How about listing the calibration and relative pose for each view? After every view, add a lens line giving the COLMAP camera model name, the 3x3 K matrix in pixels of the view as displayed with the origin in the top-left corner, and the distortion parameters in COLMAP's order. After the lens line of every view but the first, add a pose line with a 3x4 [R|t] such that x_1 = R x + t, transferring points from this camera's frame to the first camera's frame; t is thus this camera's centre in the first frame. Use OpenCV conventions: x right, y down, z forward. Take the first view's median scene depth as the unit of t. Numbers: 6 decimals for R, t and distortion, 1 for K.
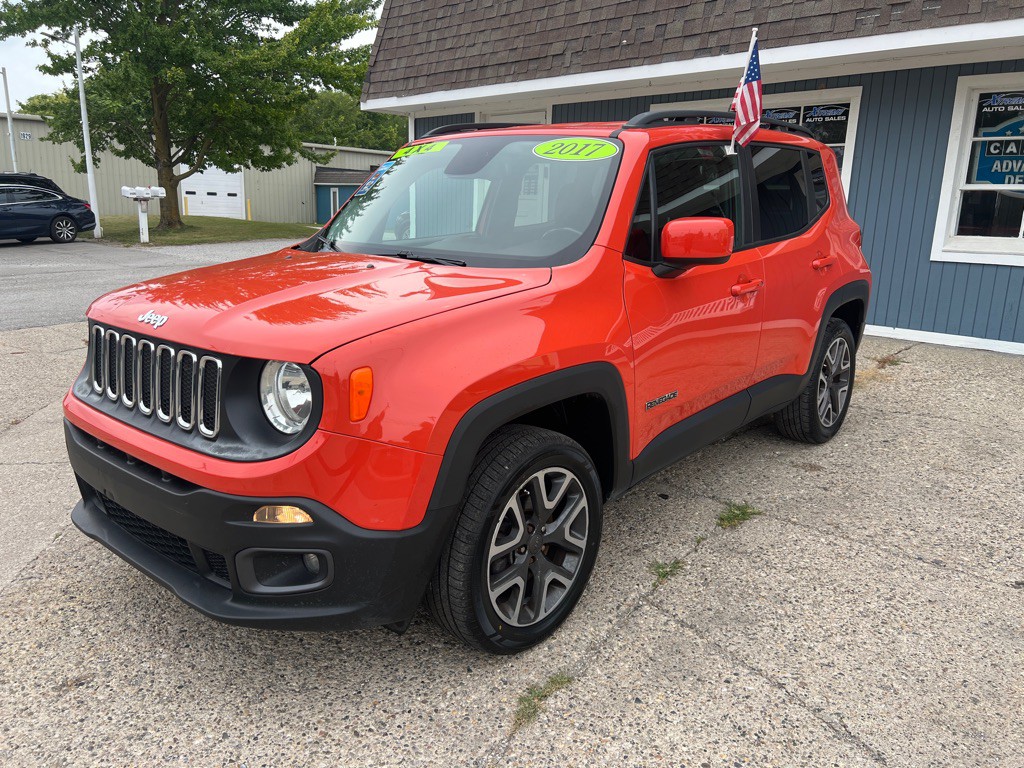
lens RADIAL K [[770.0, 0, 515.5], [0, 770.0, 384.2], [0, 0, 1]] dist [0.052265, -0.062709]
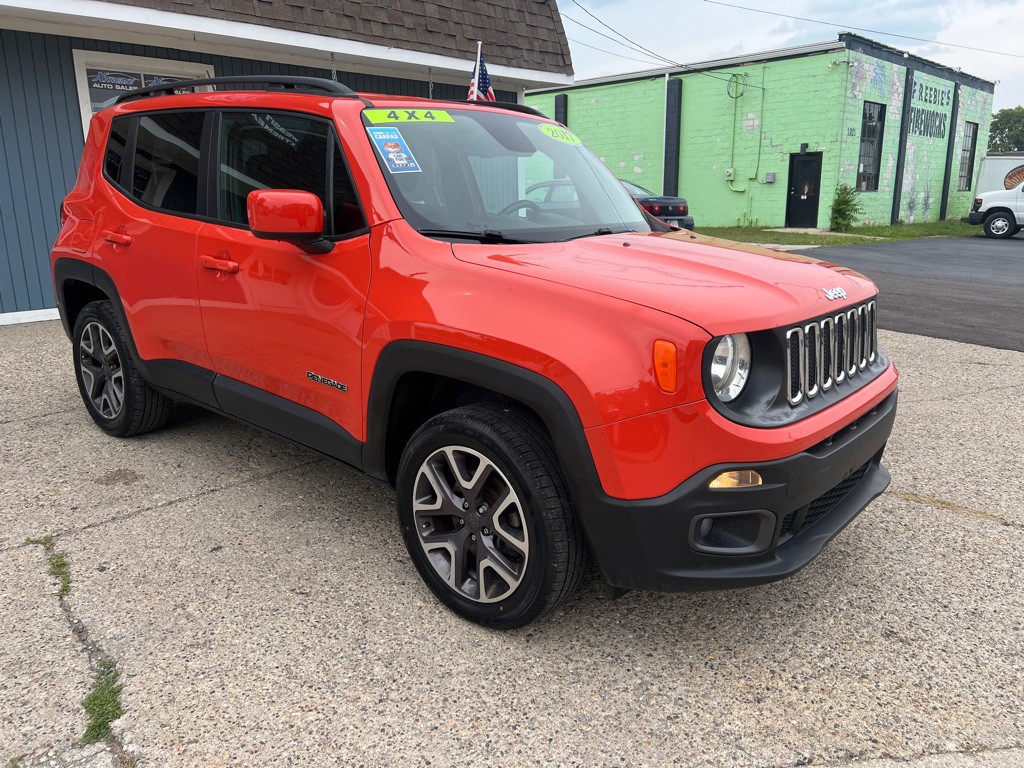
lens RADIAL K [[769.3, 0, 520.6], [0, 769.3, 386.7], [0, 0, 1]] dist [0.068366, -0.079141]
pose [[-0.008052, -0.267922, 0.963407, -0.572047], [0.228332, 0.937493, 0.262624, -0.128704], [-0.973550, 0.222092, 0.053626, 0.519853]]
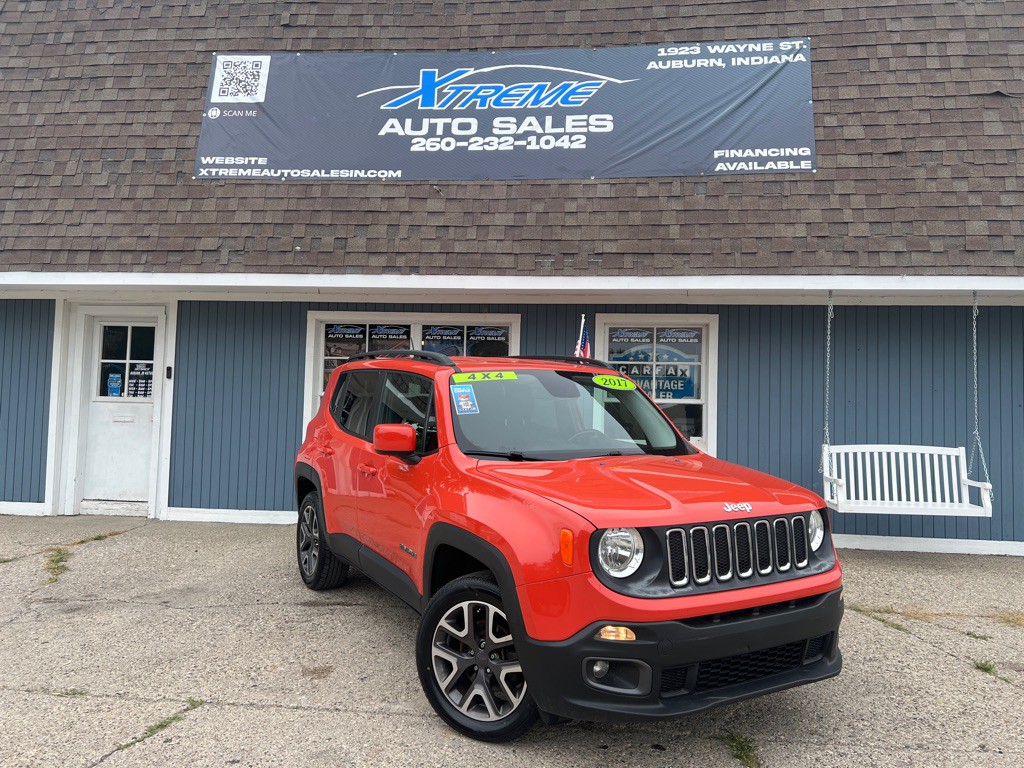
lens RADIAL K [[765.7, 0, 517.5], [0, 765.7, 388.4], [0, 0, 1]] dist [0.081130, -0.095300]
pose [[0.787174, 0.013957, 0.616573, -0.304553], [0.133496, 0.972186, -0.192440, -0.066288], [-0.602110, 0.233794, 0.763416, 0.186838]]
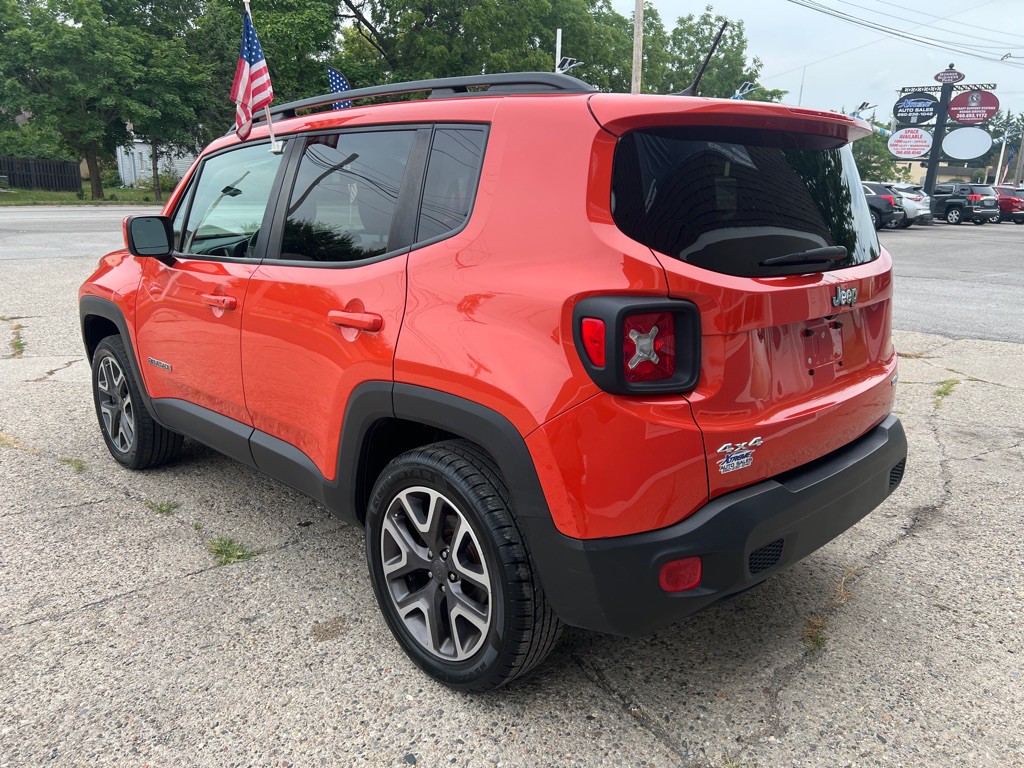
lens RADIAL K [[771.4, 0, 510.8], [0, 771.4, 387.8], [0, 0, 1]] dist [0.054091, -0.059515]
pose [[-0.072979, 0.243803, -0.967075, 0.627474], [-0.254990, 0.932872, 0.254422, -0.186896], [0.964186, 0.265162, -0.005913, 0.729870]]
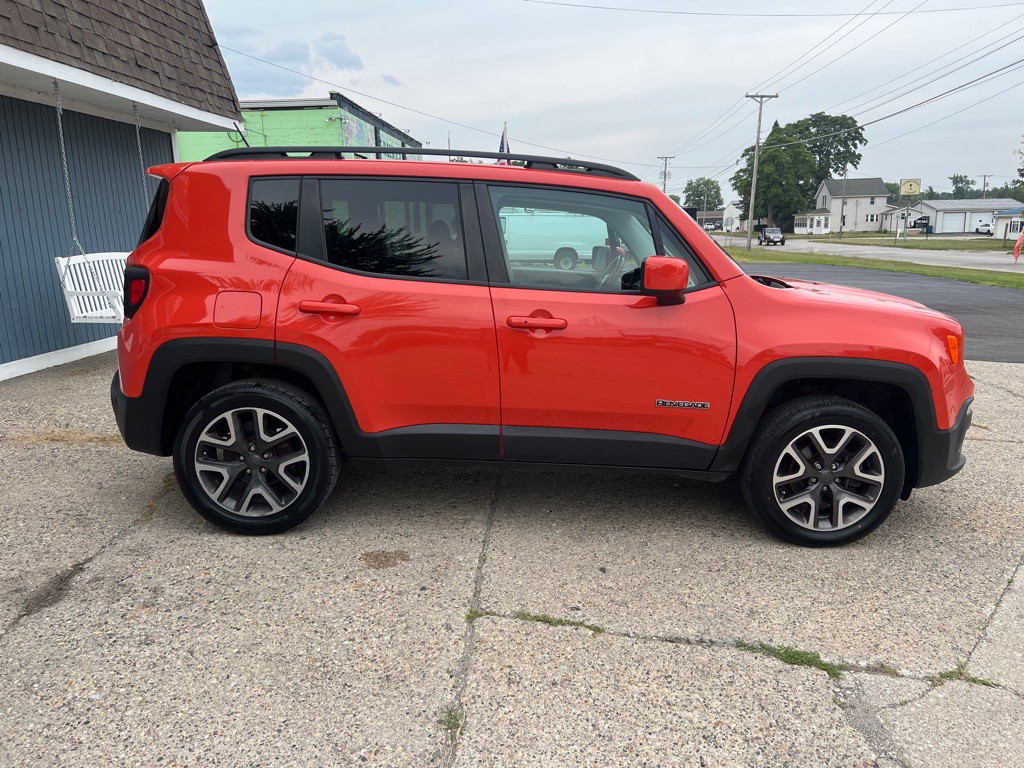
lens RADIAL K [[764.1, 0, 521.9], [0, 764.1, 391.5], [0, 0, 1]] dist [0.056428, -0.061492]
pose [[-0.664553, -0.175699, 0.726291, -0.463934], [0.160699, 0.915617, 0.368539, -0.274821], [-0.729757, 0.361628, -0.580242, 1.064289]]
